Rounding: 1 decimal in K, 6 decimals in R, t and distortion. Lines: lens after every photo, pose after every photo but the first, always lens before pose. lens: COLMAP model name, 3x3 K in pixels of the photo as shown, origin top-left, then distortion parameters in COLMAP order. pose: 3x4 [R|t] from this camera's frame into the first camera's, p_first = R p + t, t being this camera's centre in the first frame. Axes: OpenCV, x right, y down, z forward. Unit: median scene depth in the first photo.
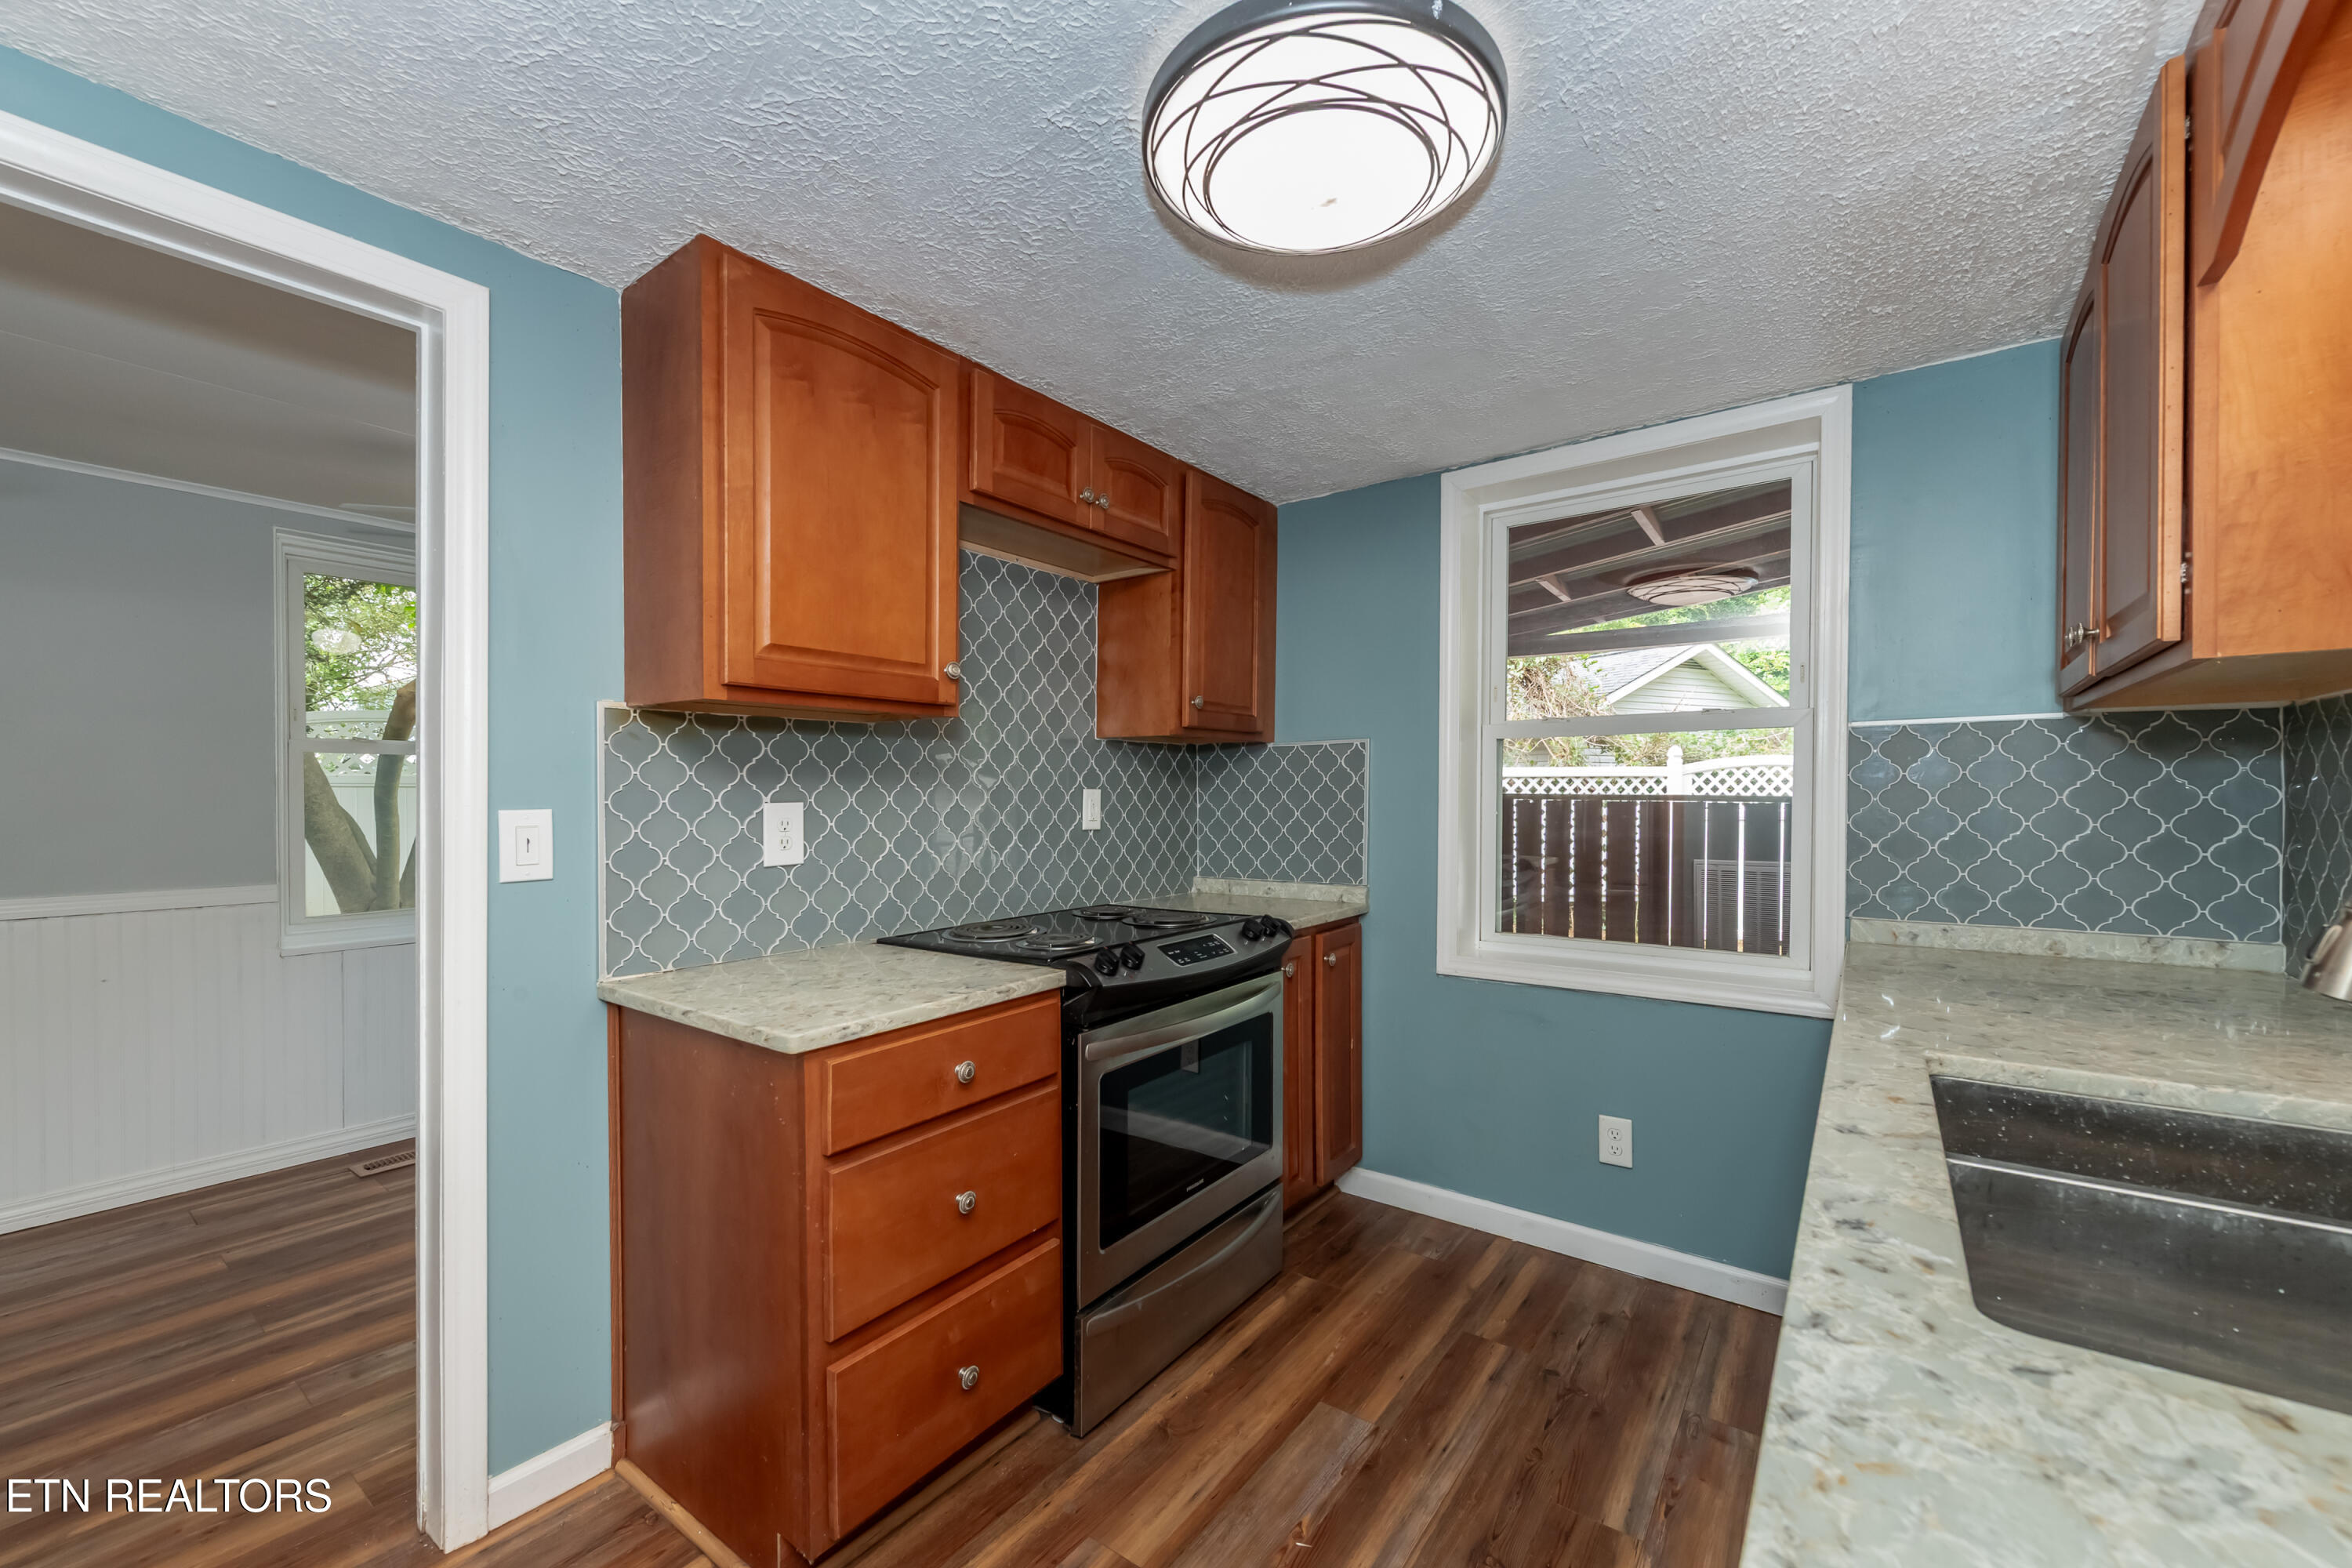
lens RADIAL K [[938.9, 0, 1192.8], [0, 938.9, 794.6], [0, 0, 1]] dist [0.008163, -0.003296]
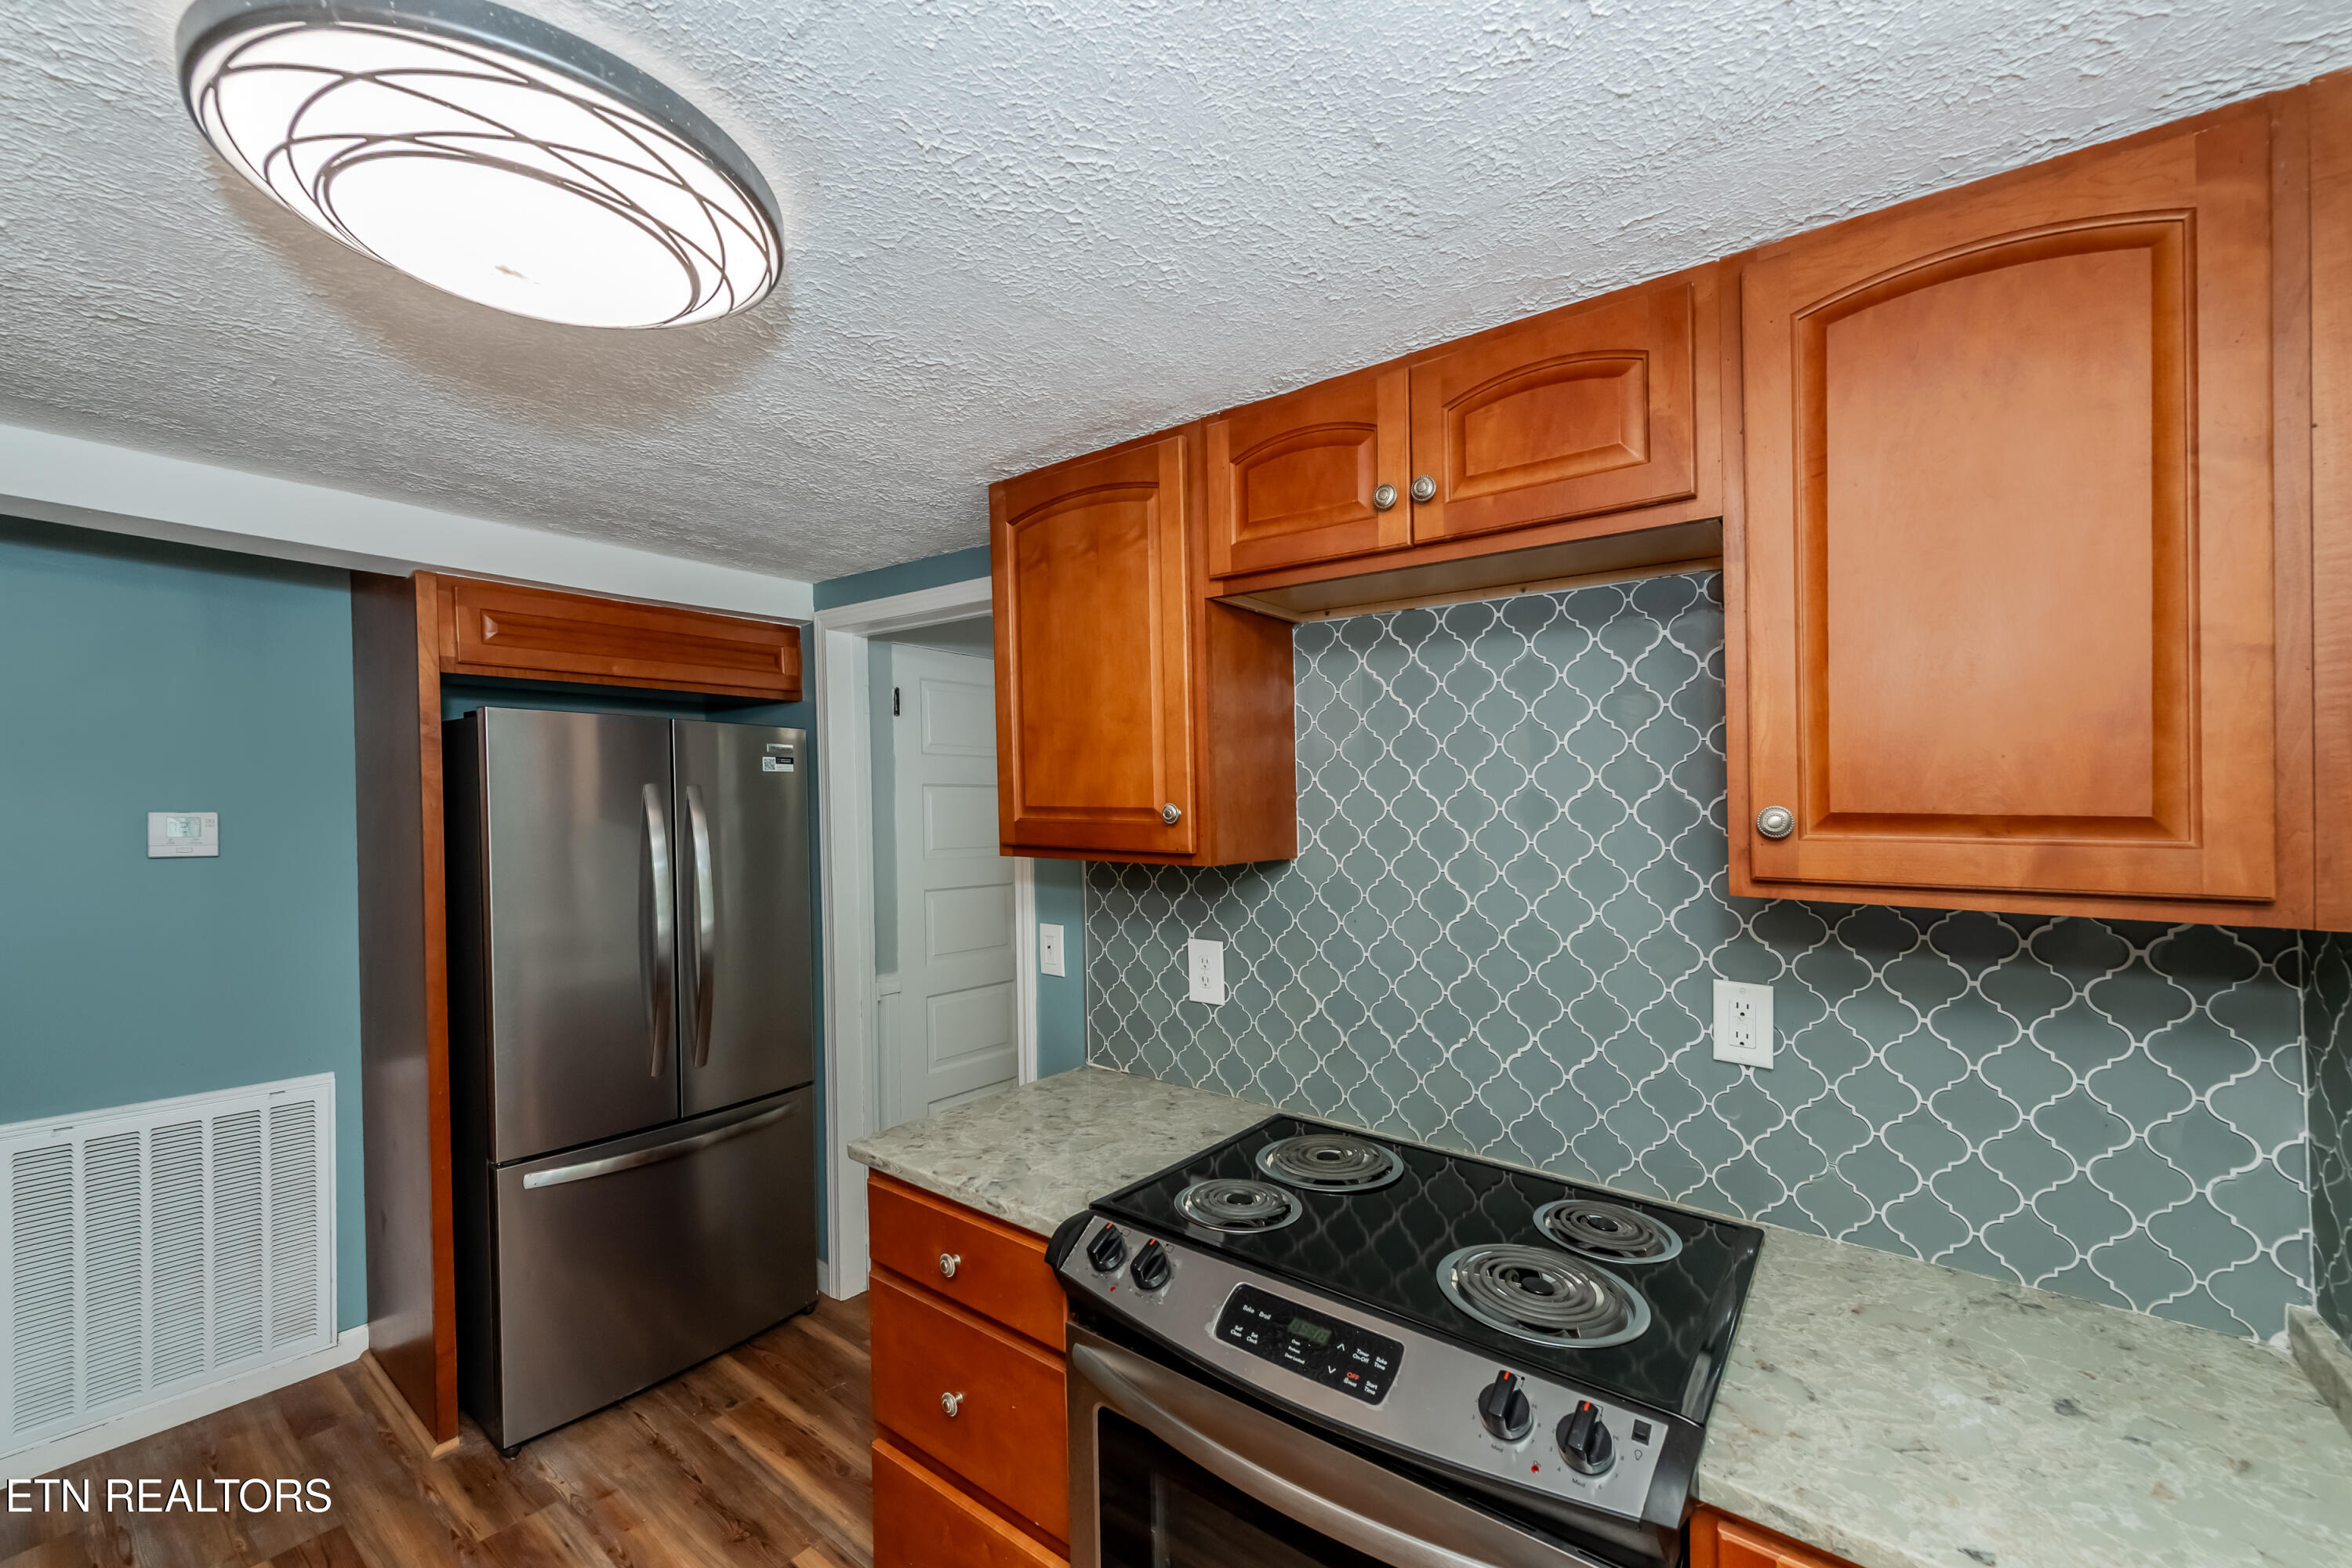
lens RADIAL K [[938.9, 0, 1162.5], [0, 938.9, 805.8], [0, 0, 1]] dist [0.008163, -0.003296]
pose [[-0.027564, 0.006117, -0.999601, 0.542277], [-0.007757, 0.999950, 0.006333, -0.136176], [0.999590, 0.007929, -0.027515, 0.970317]]
